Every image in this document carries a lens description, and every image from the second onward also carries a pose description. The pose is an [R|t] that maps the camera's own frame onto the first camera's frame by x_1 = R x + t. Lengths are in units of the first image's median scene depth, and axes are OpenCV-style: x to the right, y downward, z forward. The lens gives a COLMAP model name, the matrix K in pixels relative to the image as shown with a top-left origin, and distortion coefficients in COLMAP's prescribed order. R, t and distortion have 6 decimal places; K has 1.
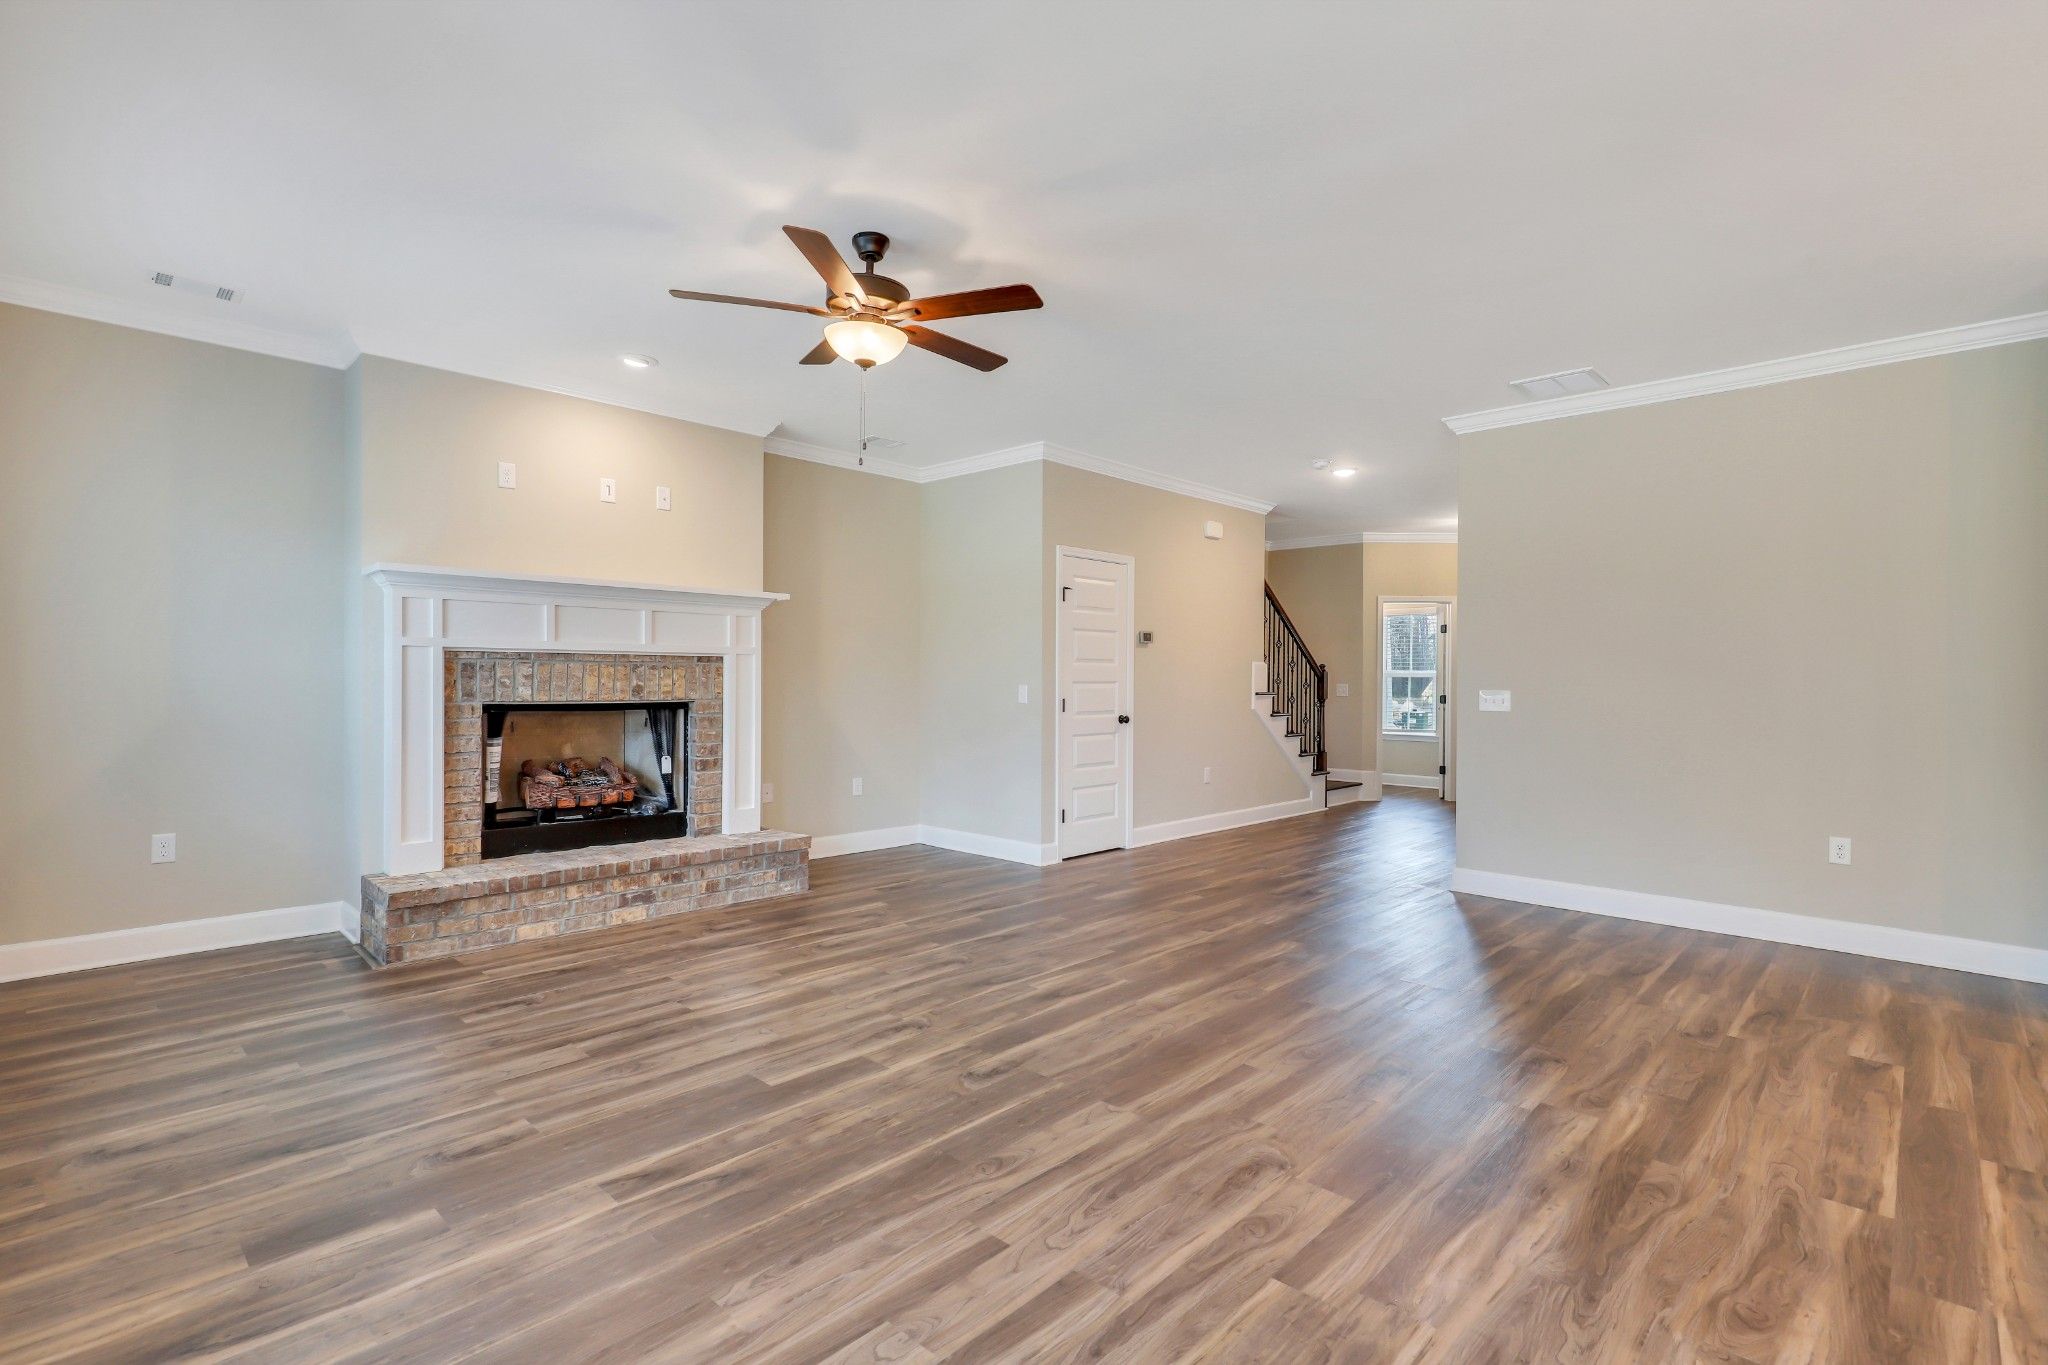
lens RADIAL K [[957.9, 0, 1016.0], [0, 957.9, 683.2], [0, 0, 1]] dist [-0.000529, -0.000676]
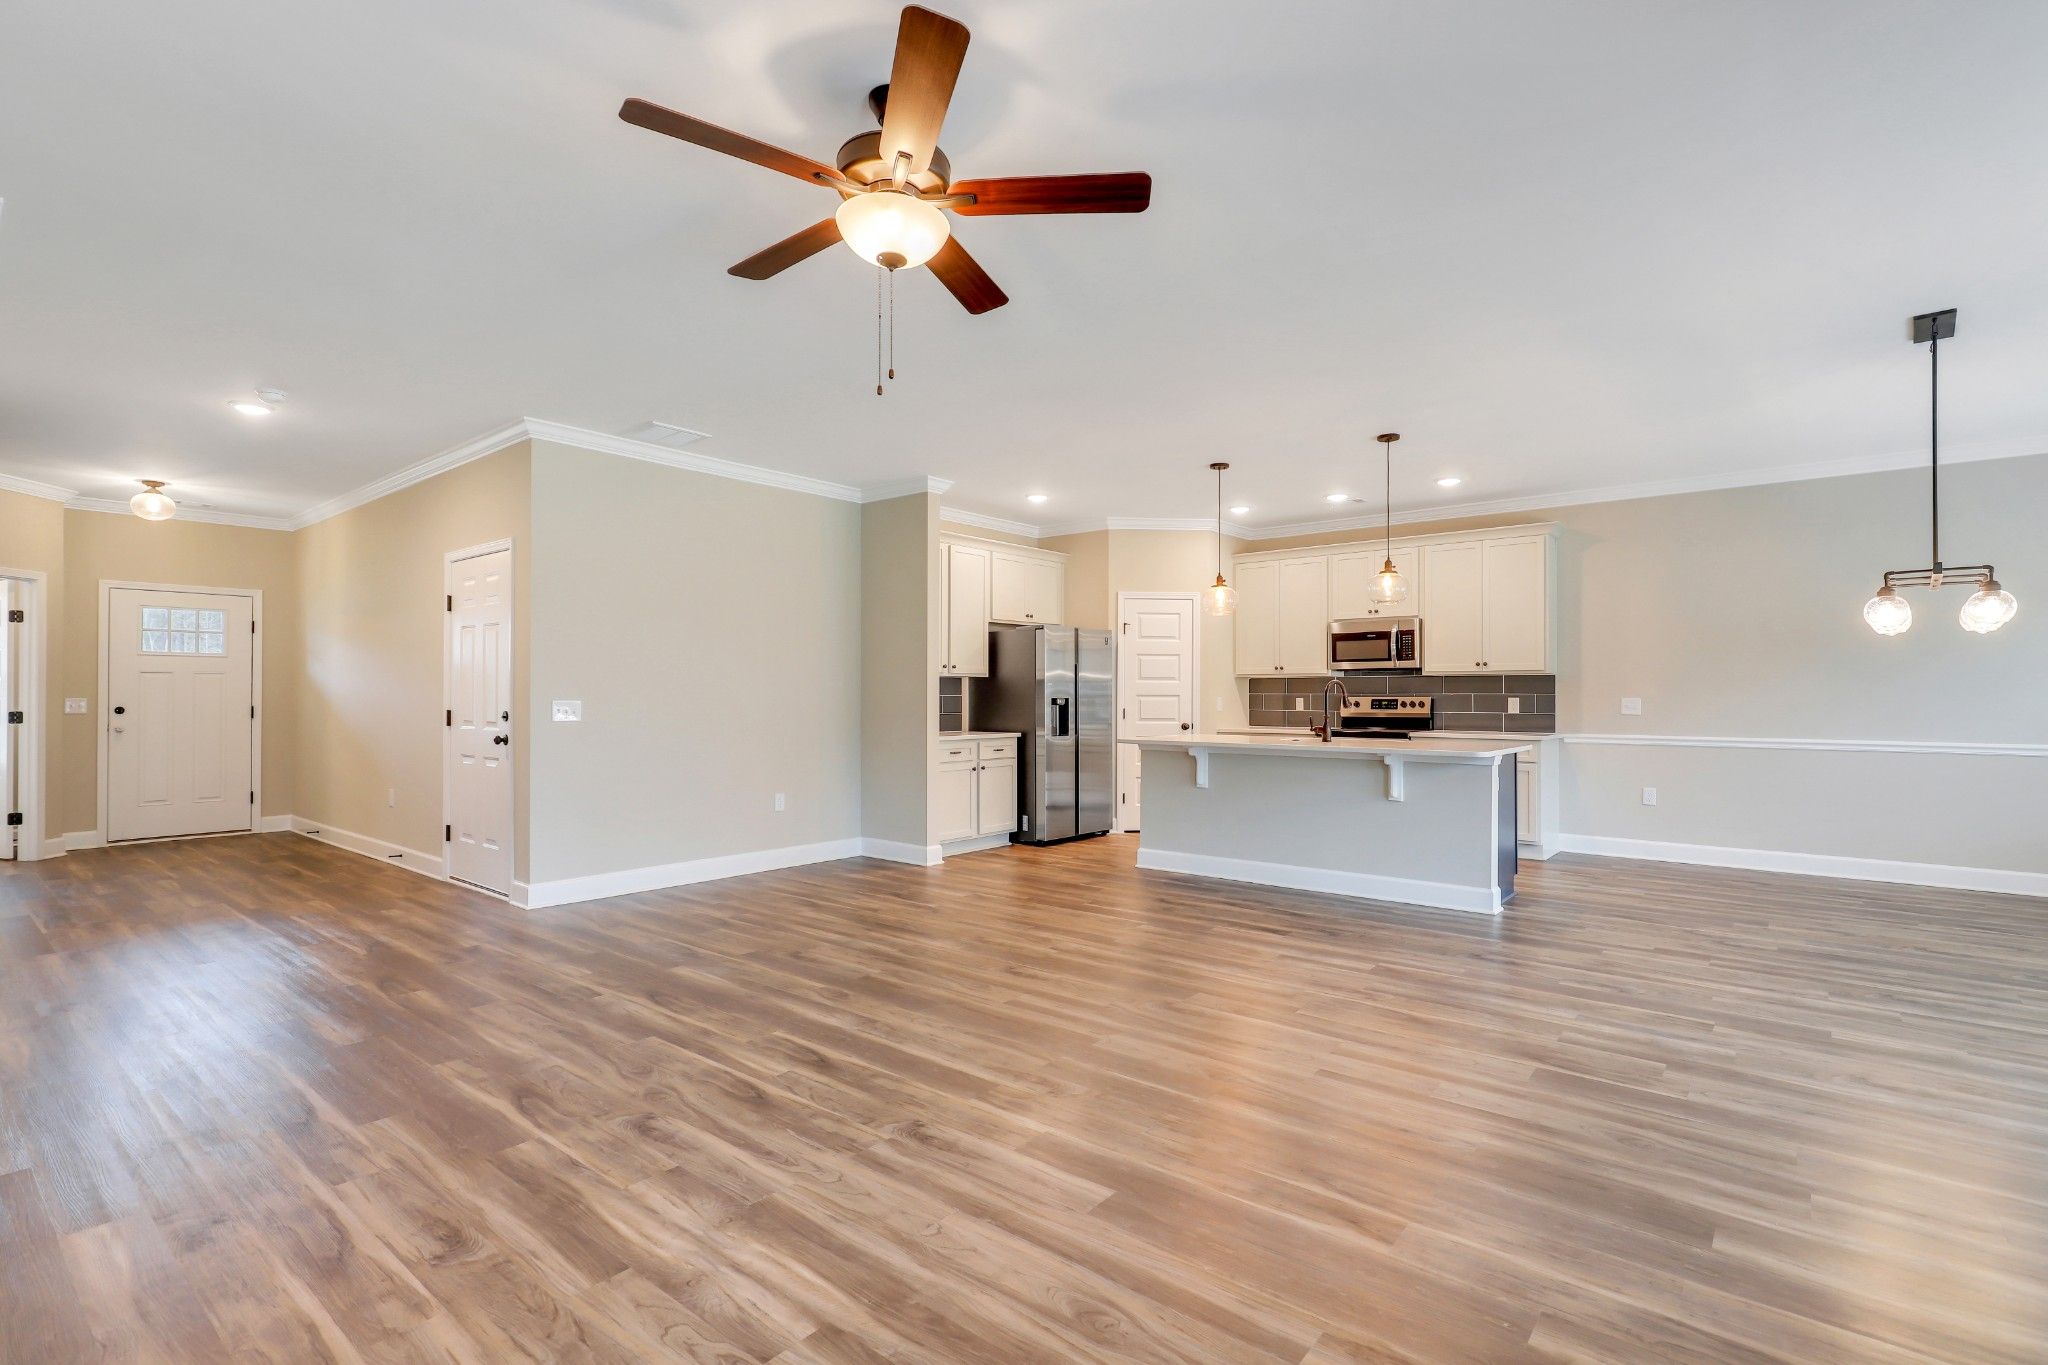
lens RADIAL K [[957.9, 0, 1016.0], [0, 957.9, 683.2], [0, 0, 1]] dist [-0.000529, -0.000676]
pose [[-0.070613, 0.004499, 0.997494, -0.656366], [0.002830, 0.999987, -0.004310, -0.006500], [-0.997500, 0.002518, -0.070625, 0.702231]]
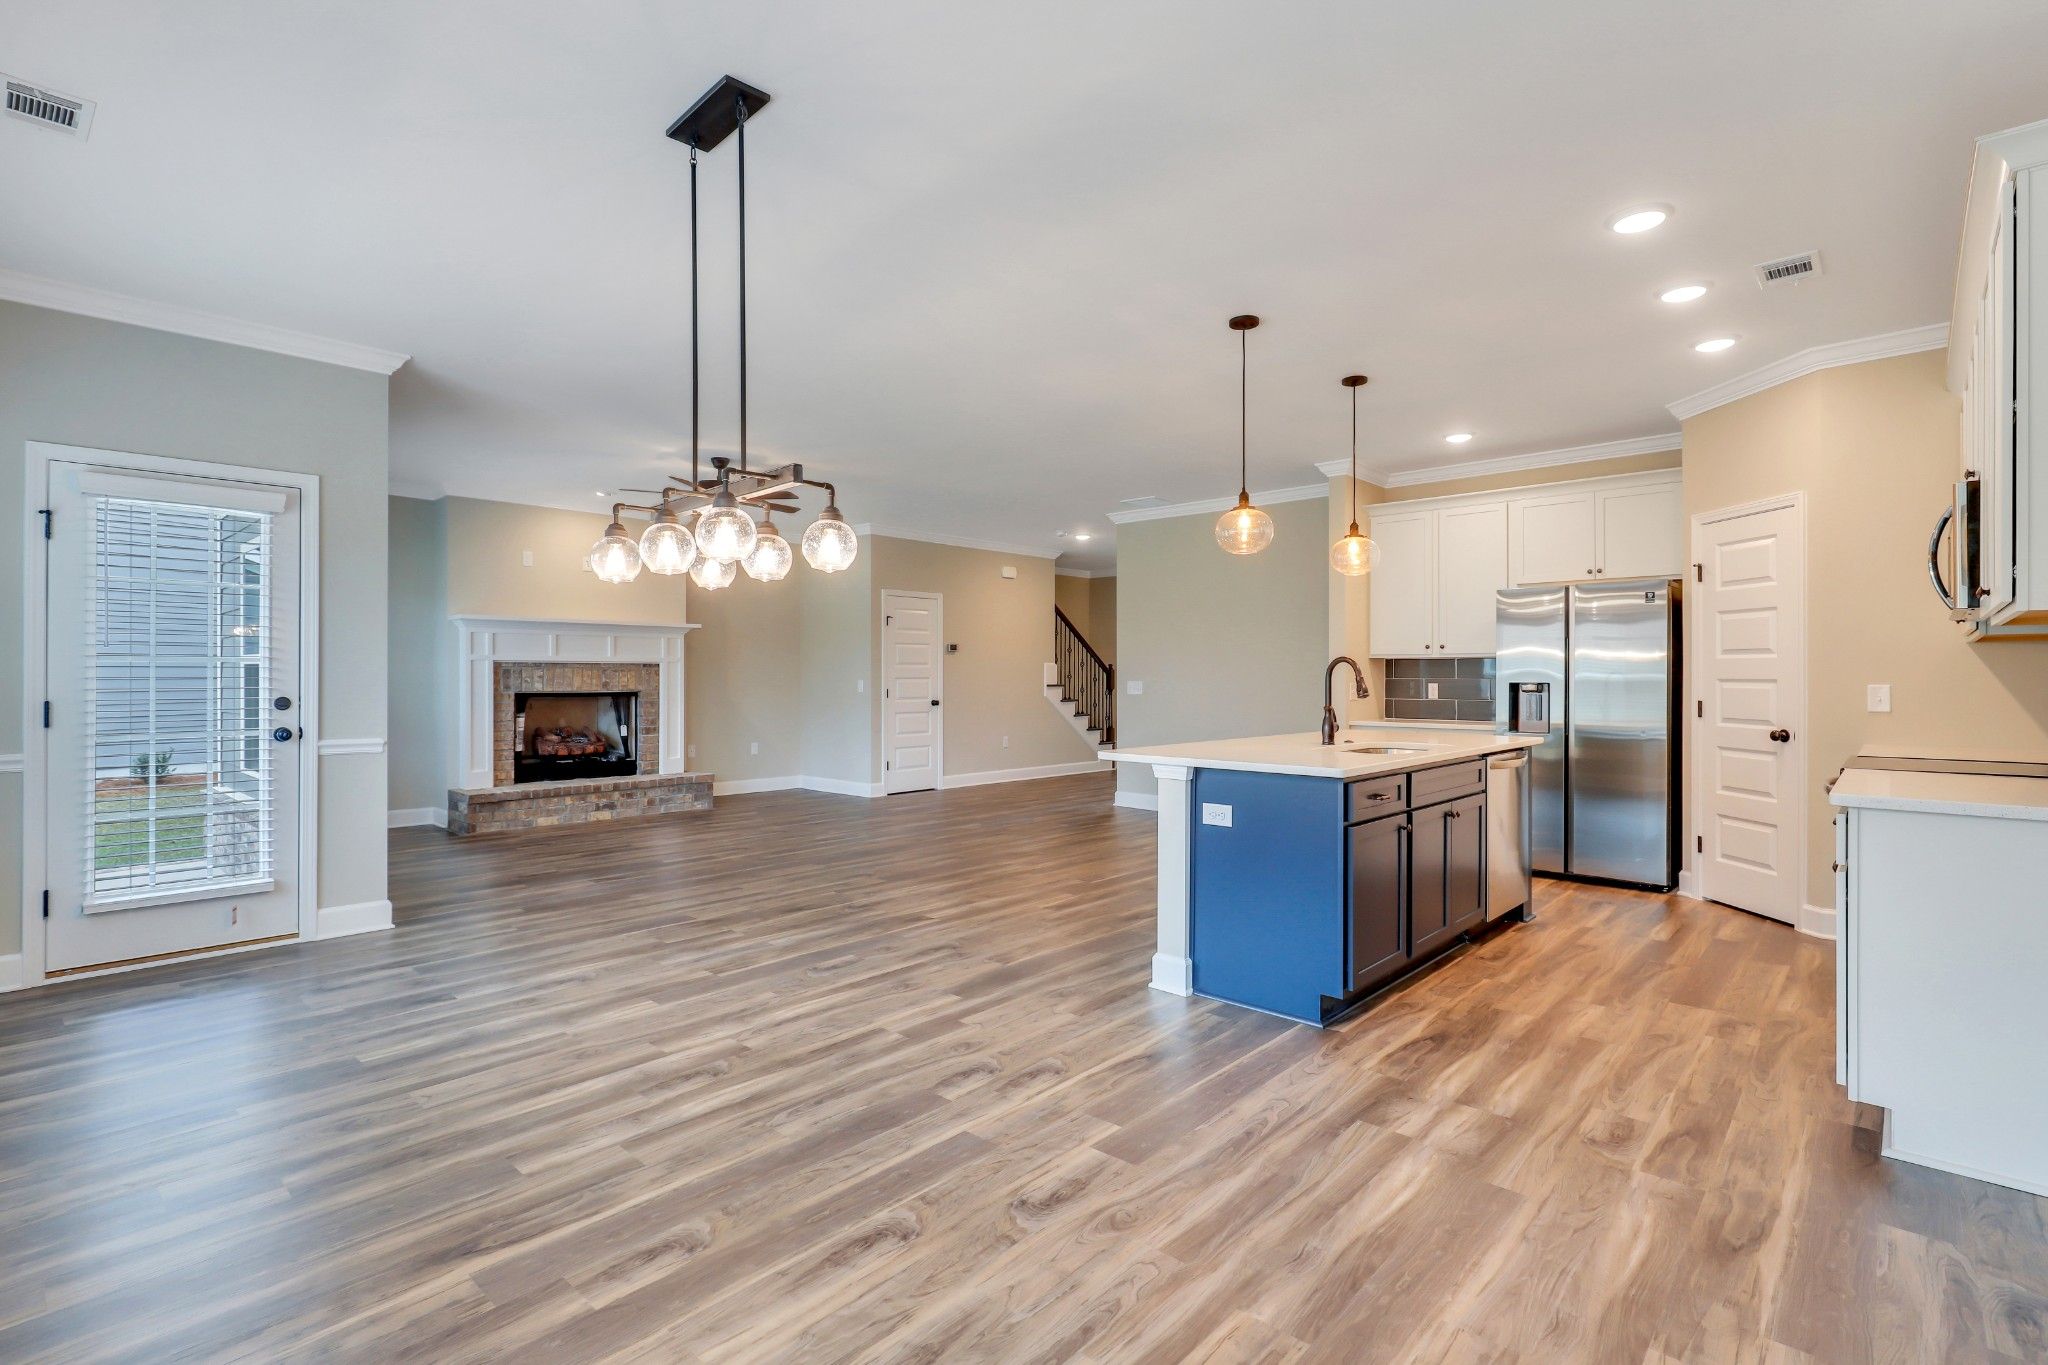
lens RADIAL K [[968.2, 0, 1021.2], [0, 968.2, 670.8], [0, 0, 1]] dist [-0.000571, -0.000379]
pose [[0.999707, -0.006065, 0.023452, 0.316248], [0.006293, 0.999934, -0.009653, 0.004402], [-0.023392, 0.009798, 0.999678, -0.769072]]
